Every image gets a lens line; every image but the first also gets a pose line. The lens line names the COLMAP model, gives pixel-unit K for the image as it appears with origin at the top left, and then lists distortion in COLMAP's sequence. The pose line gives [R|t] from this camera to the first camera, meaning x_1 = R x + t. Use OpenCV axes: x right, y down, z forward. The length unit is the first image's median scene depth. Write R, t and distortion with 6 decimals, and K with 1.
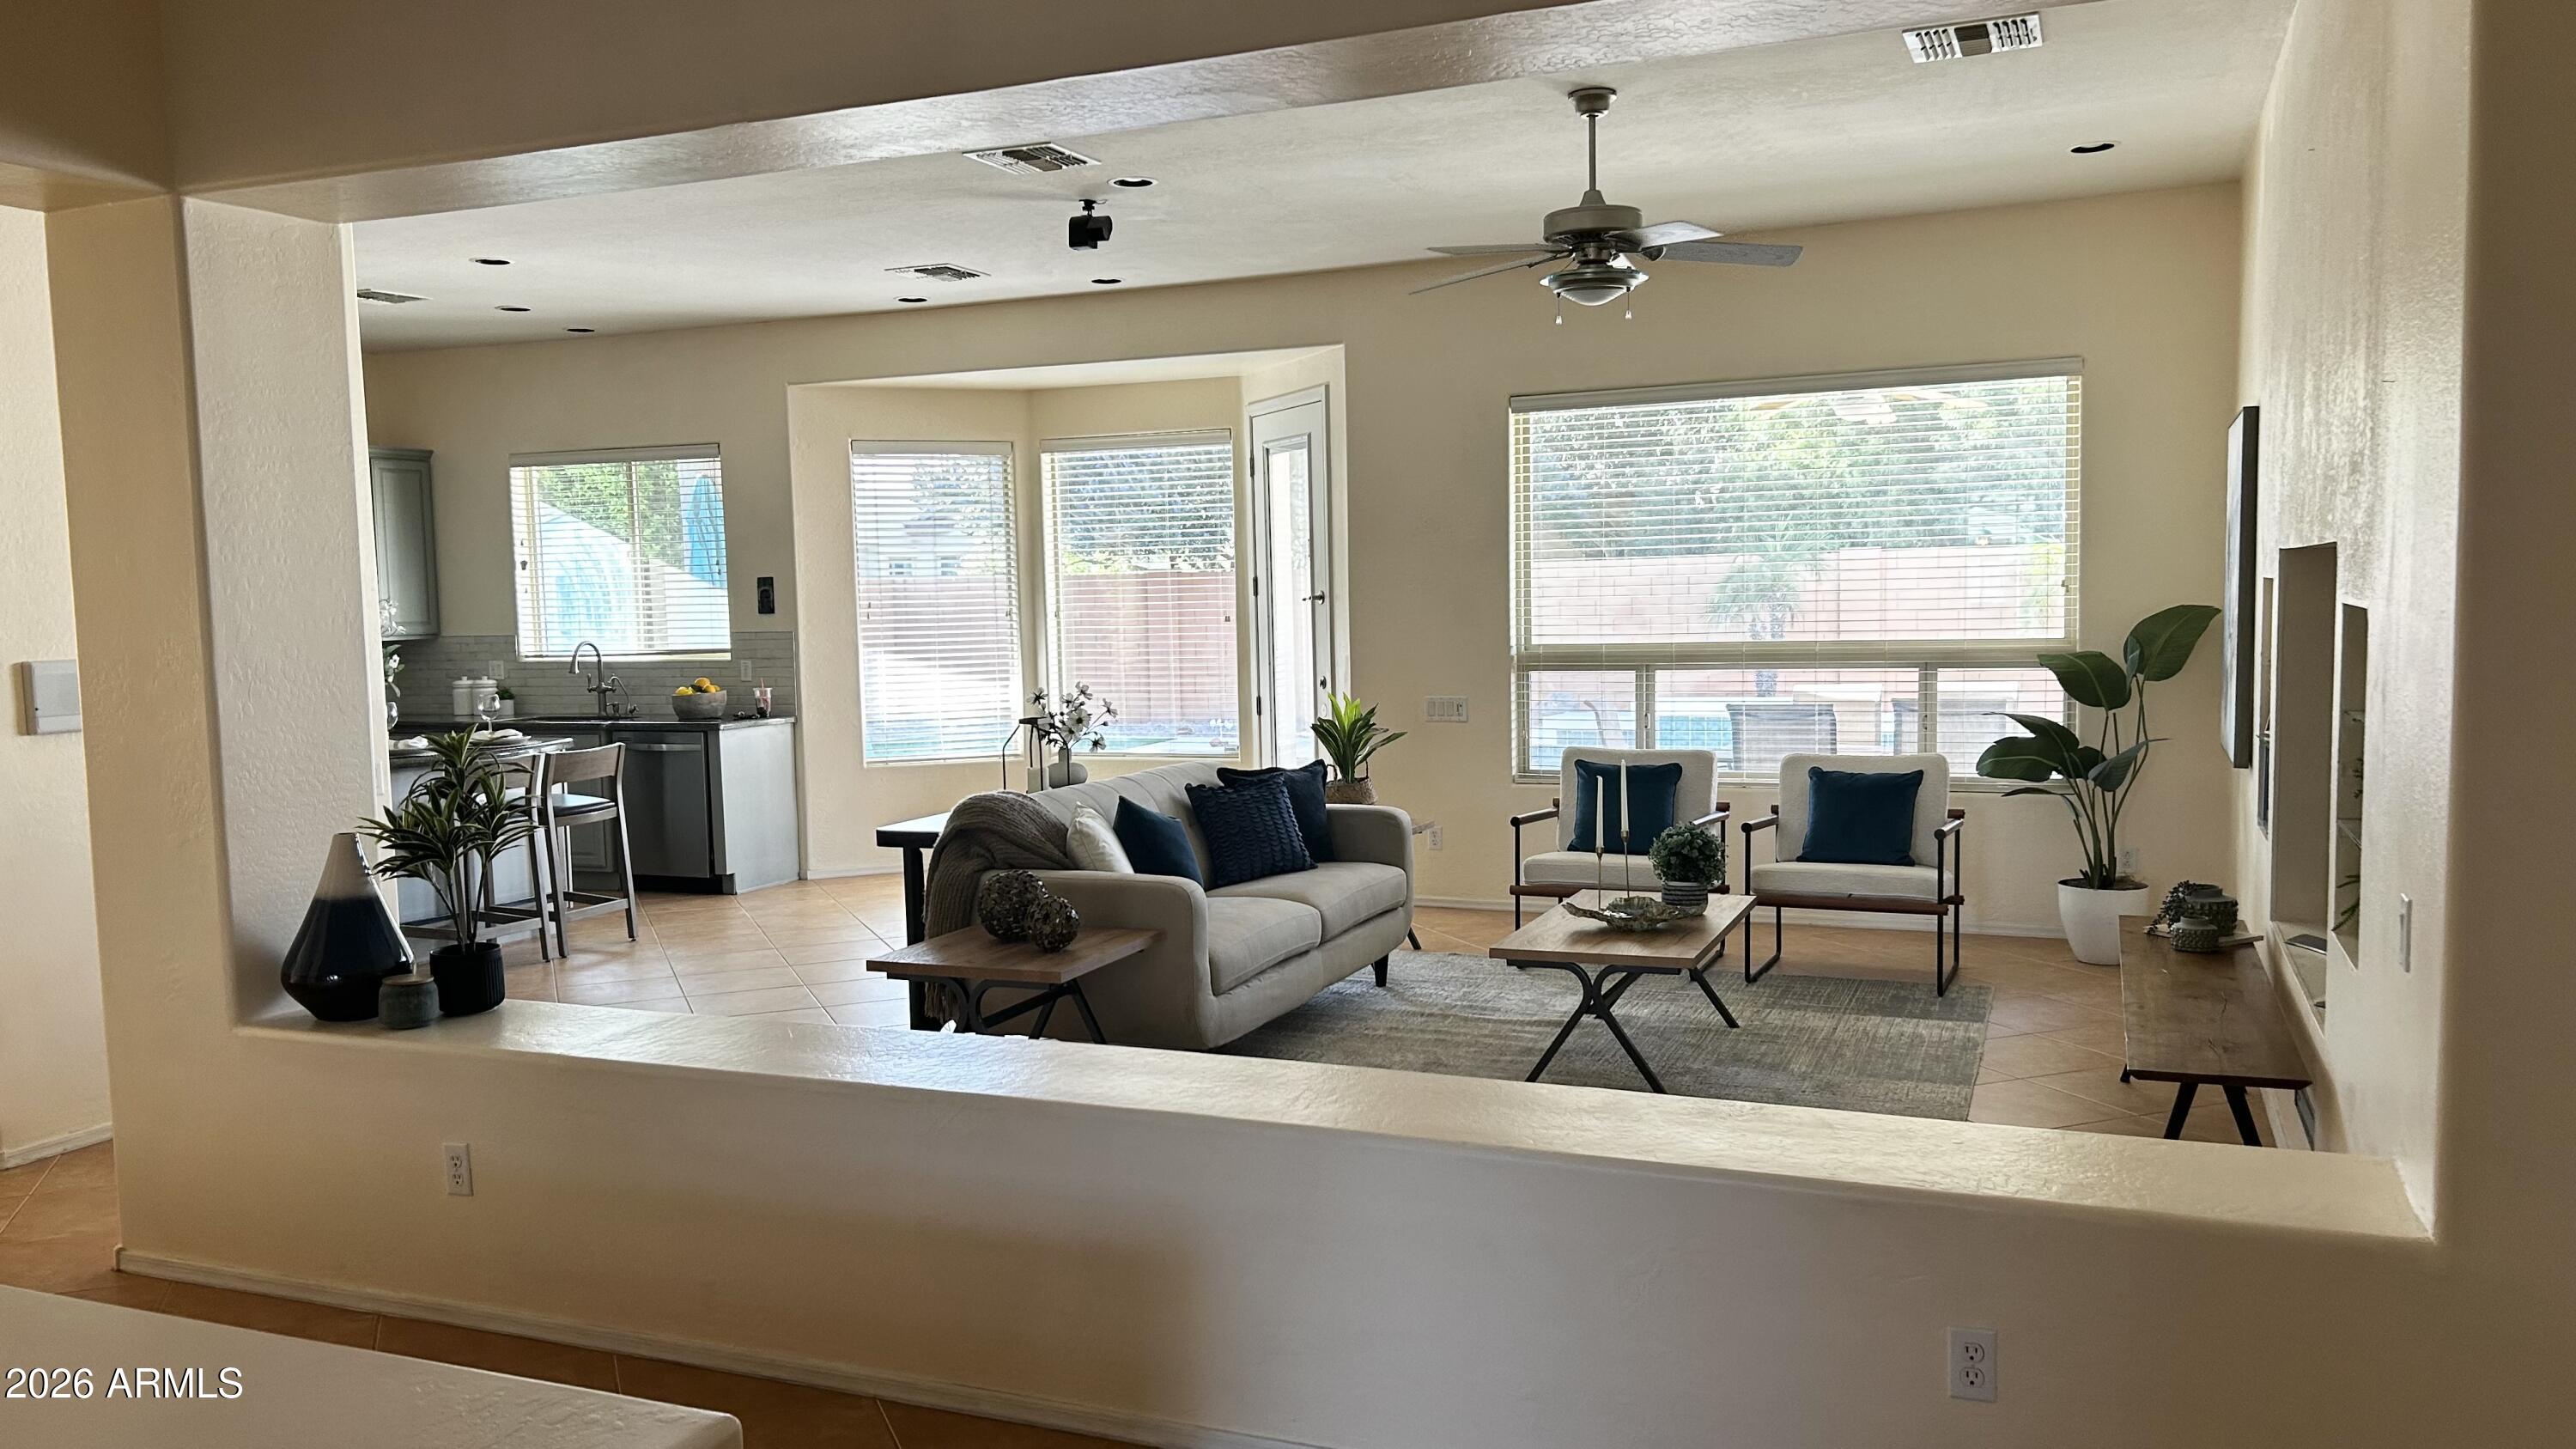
lens RADIAL K [[1942.2, 0, 1290.9], [0, 1942.2, 748.3], [0, 0, 1]] dist [0.067305, -0.070248]
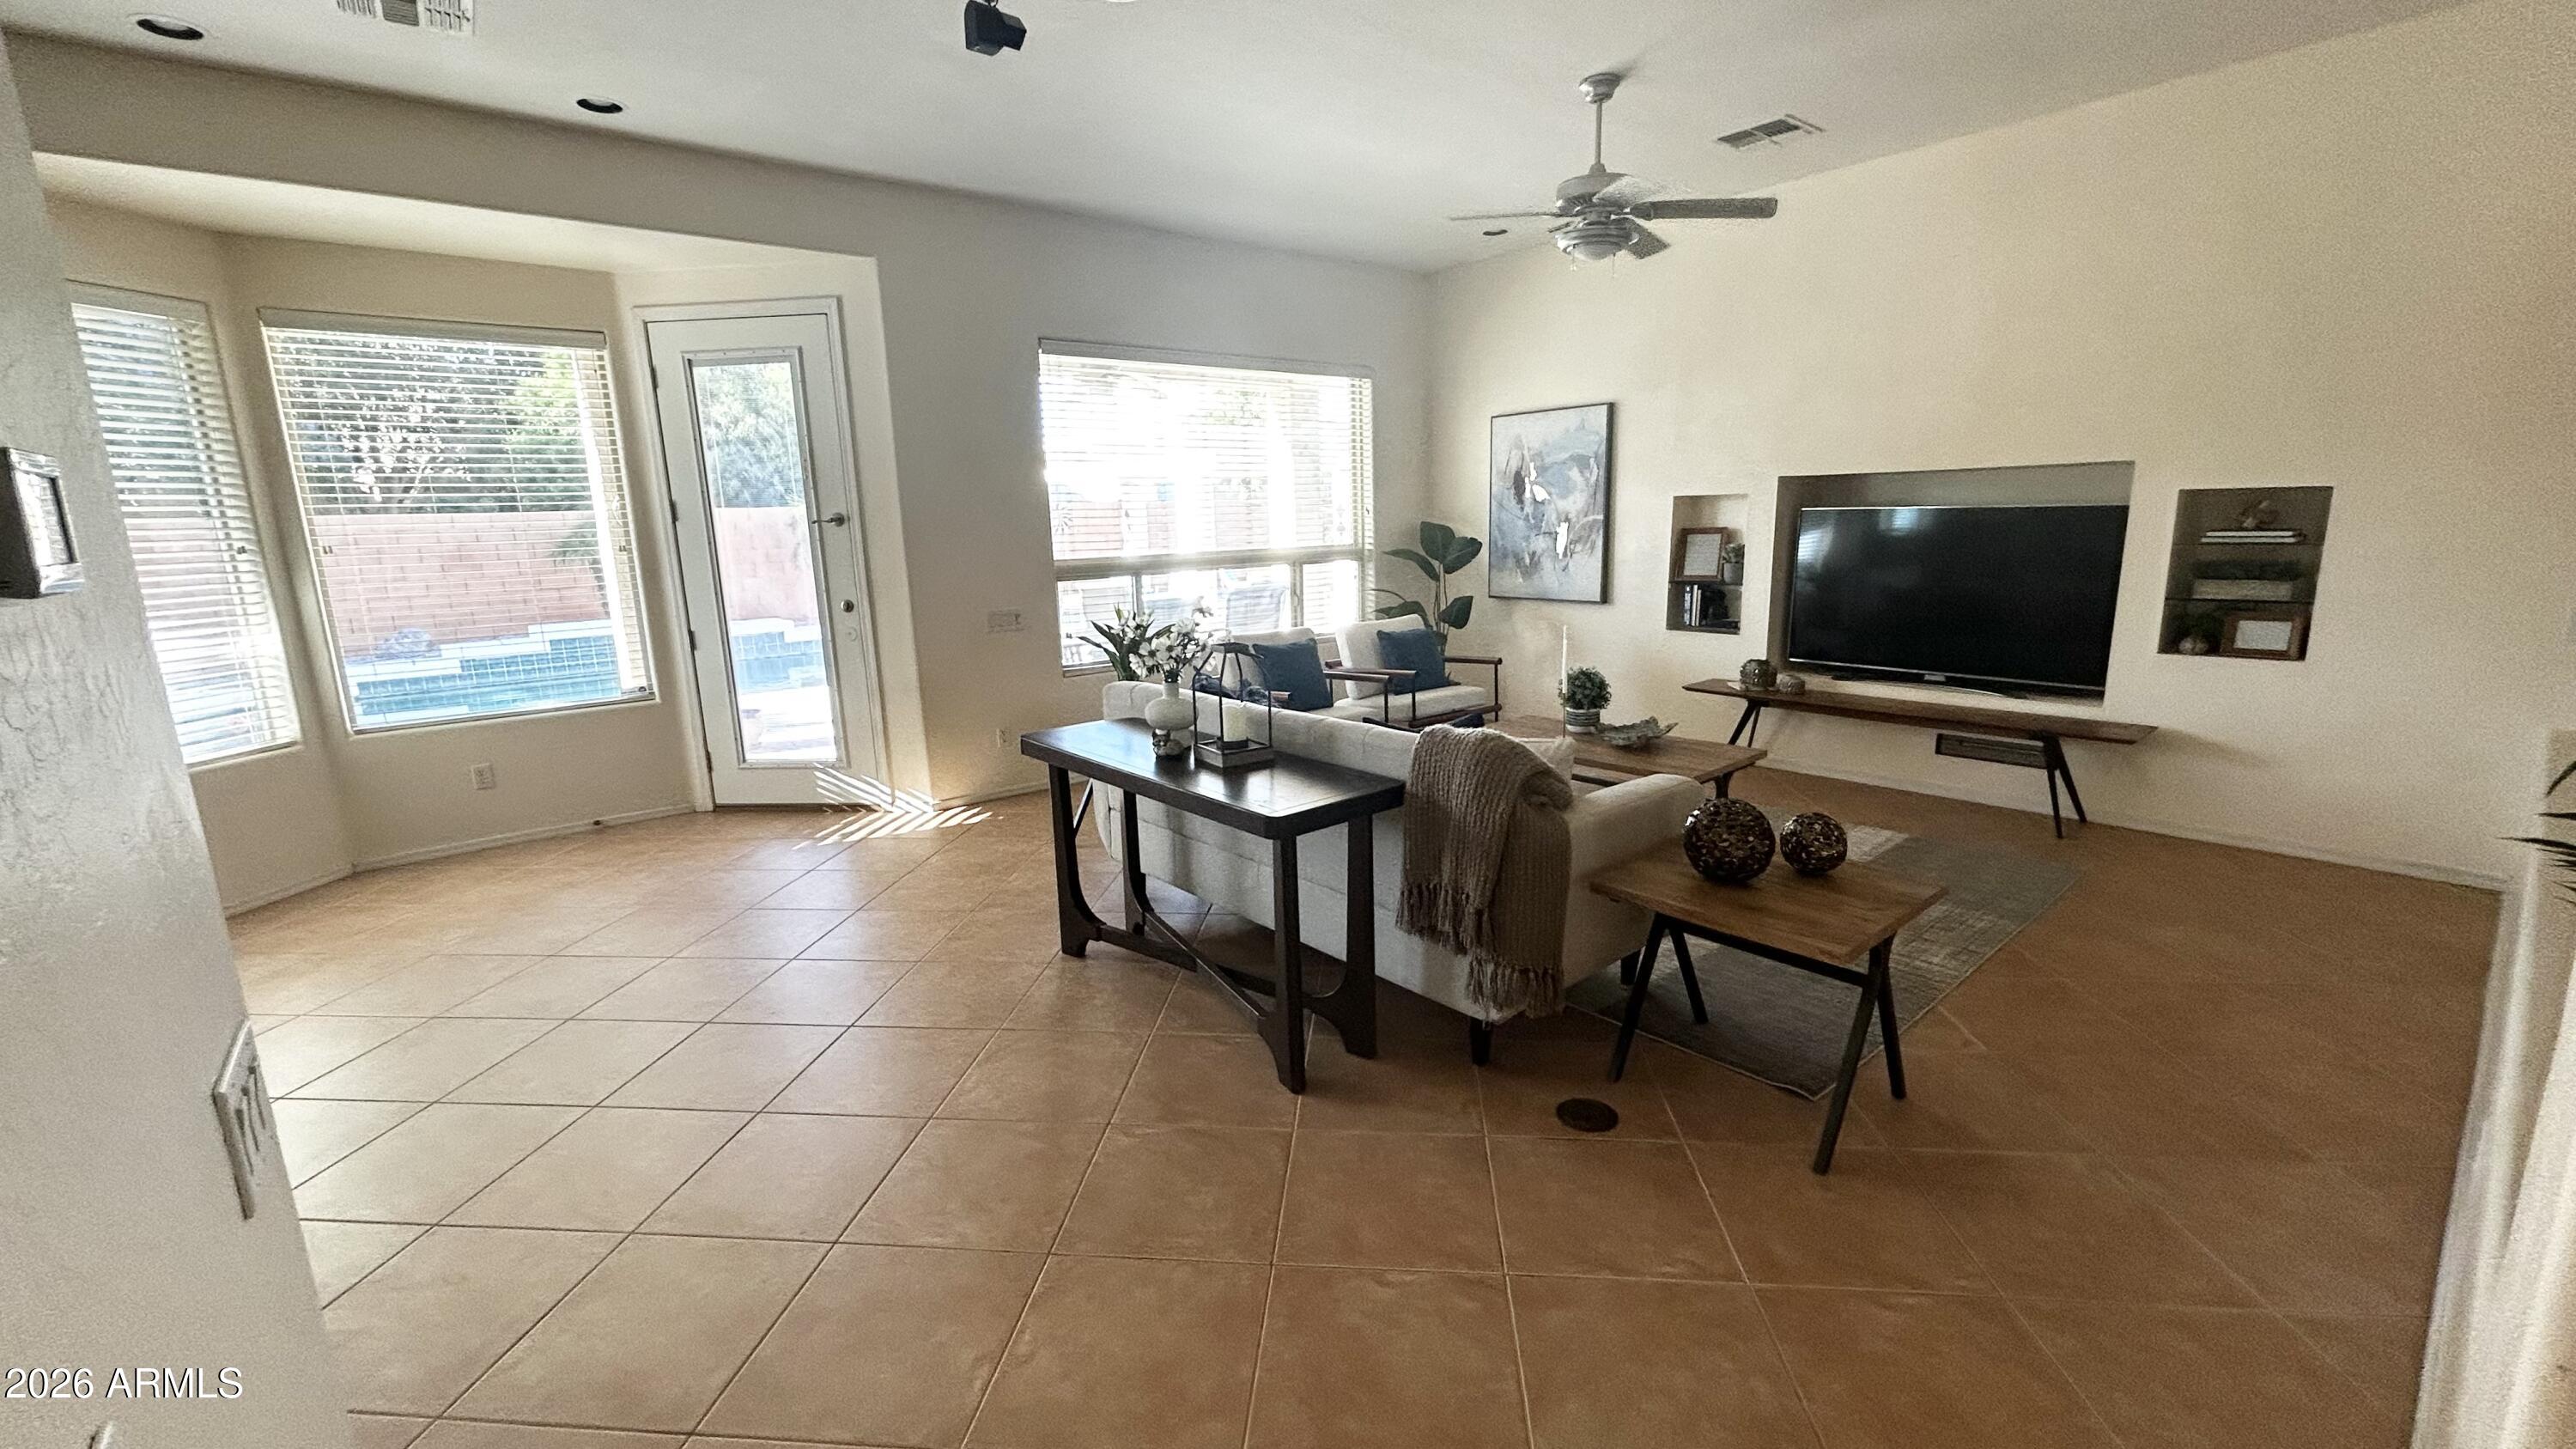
lens RADIAL K [[1047.6, 0, 1288.0], [0, 1047.6, 724.5], [0, 0, 1]] dist [0.009649, -0.000104]
pose [[0.458349, -0.163453, 0.873612, -0.381371], [0.091745, 0.986394, 0.136420, -0.026121], [-0.884024, 0.017622, 0.467109, 0.558084]]
